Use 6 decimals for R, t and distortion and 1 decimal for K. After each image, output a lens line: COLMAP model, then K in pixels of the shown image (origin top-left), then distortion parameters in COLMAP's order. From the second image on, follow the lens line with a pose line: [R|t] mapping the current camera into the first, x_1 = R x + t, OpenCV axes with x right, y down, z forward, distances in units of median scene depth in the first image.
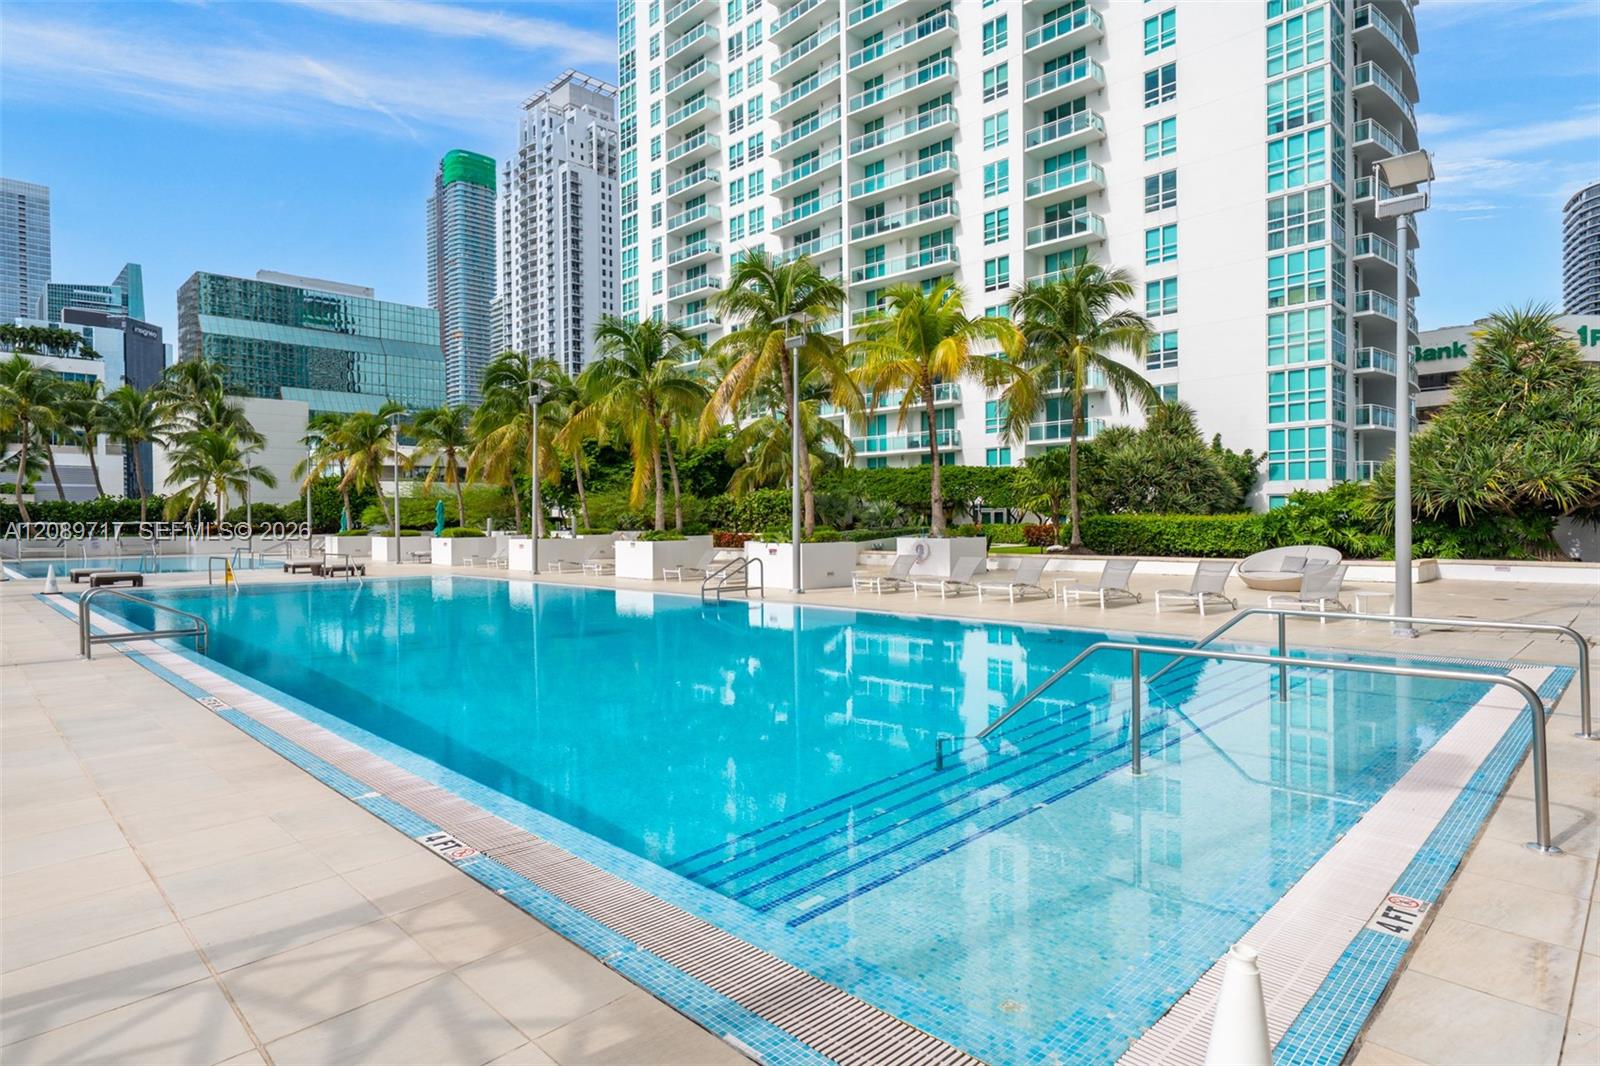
lens RADIAL K [[863.7, 0, 771.7], [0, 863.7, 545.8], [0, 0, 1]] dist [0.013873, -0.003591]
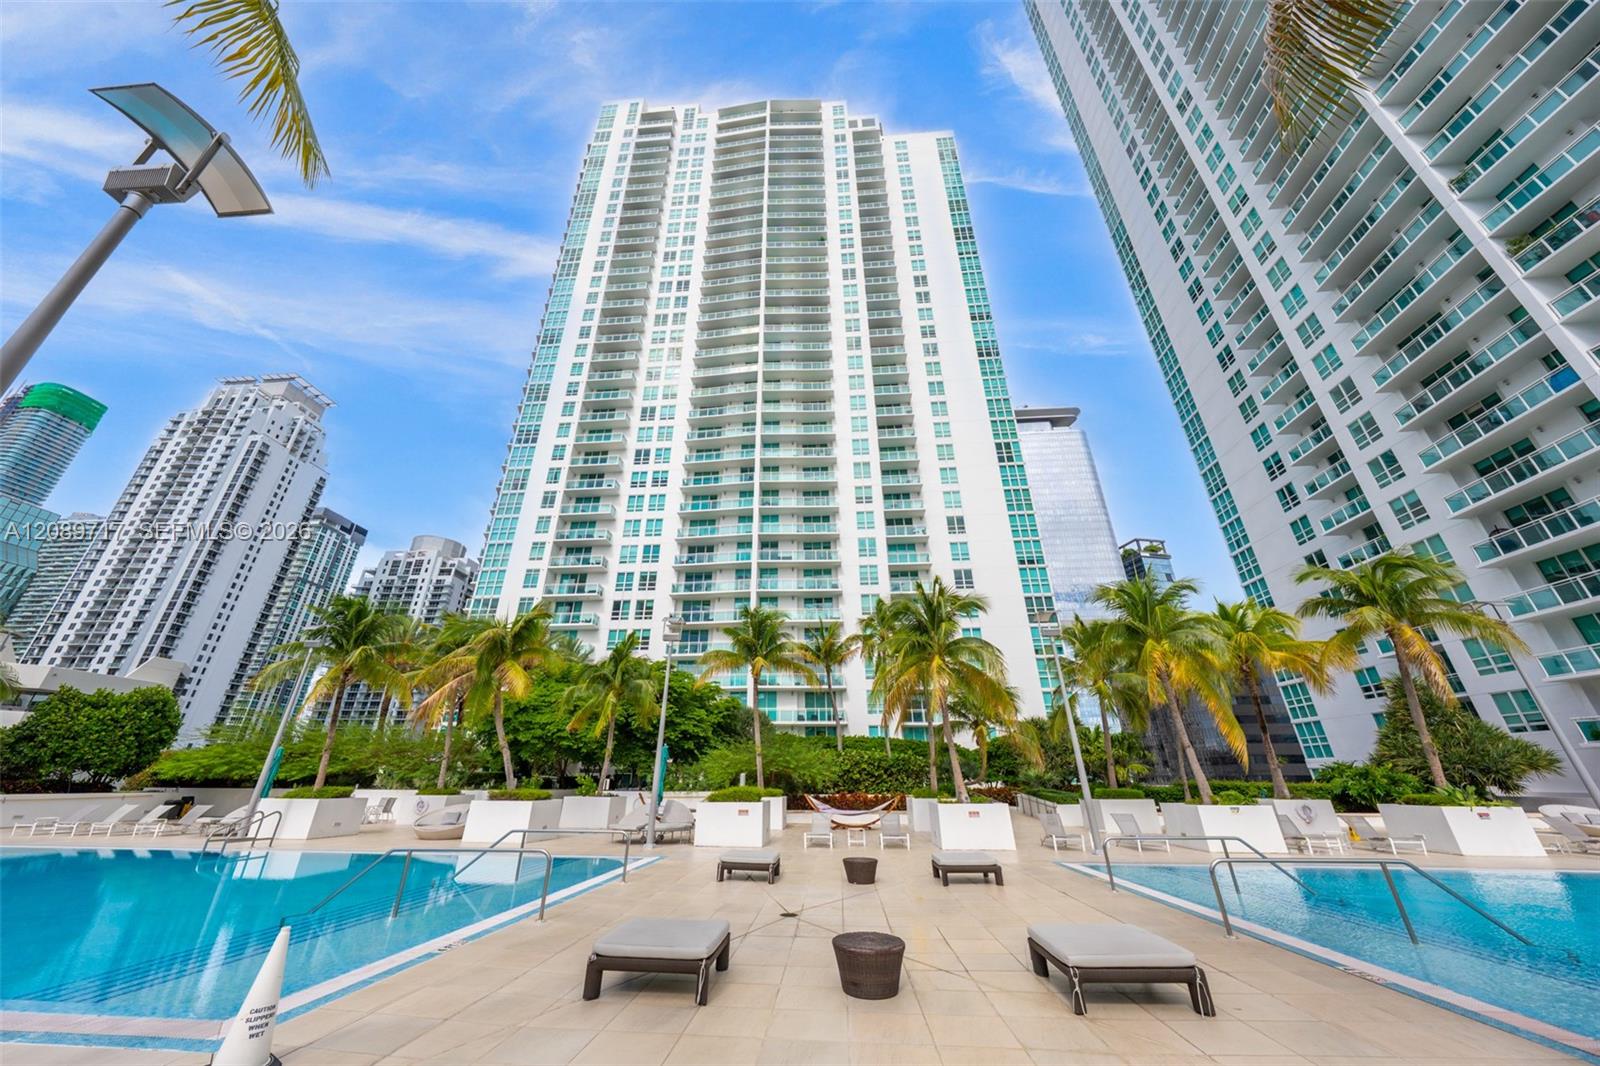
lens RADIAL K [[557.9, 0, 787.9], [0, 557.9, 534.1], [0, 0, 1]] dist [-0.006916, 0.000529]
pose [[0.760742, 0.276972, 0.586991, -0.347010], [0.005251, 0.901723, -0.432283, -0.004494], [-0.649034, 0.331938, 0.684523, 0.296858]]
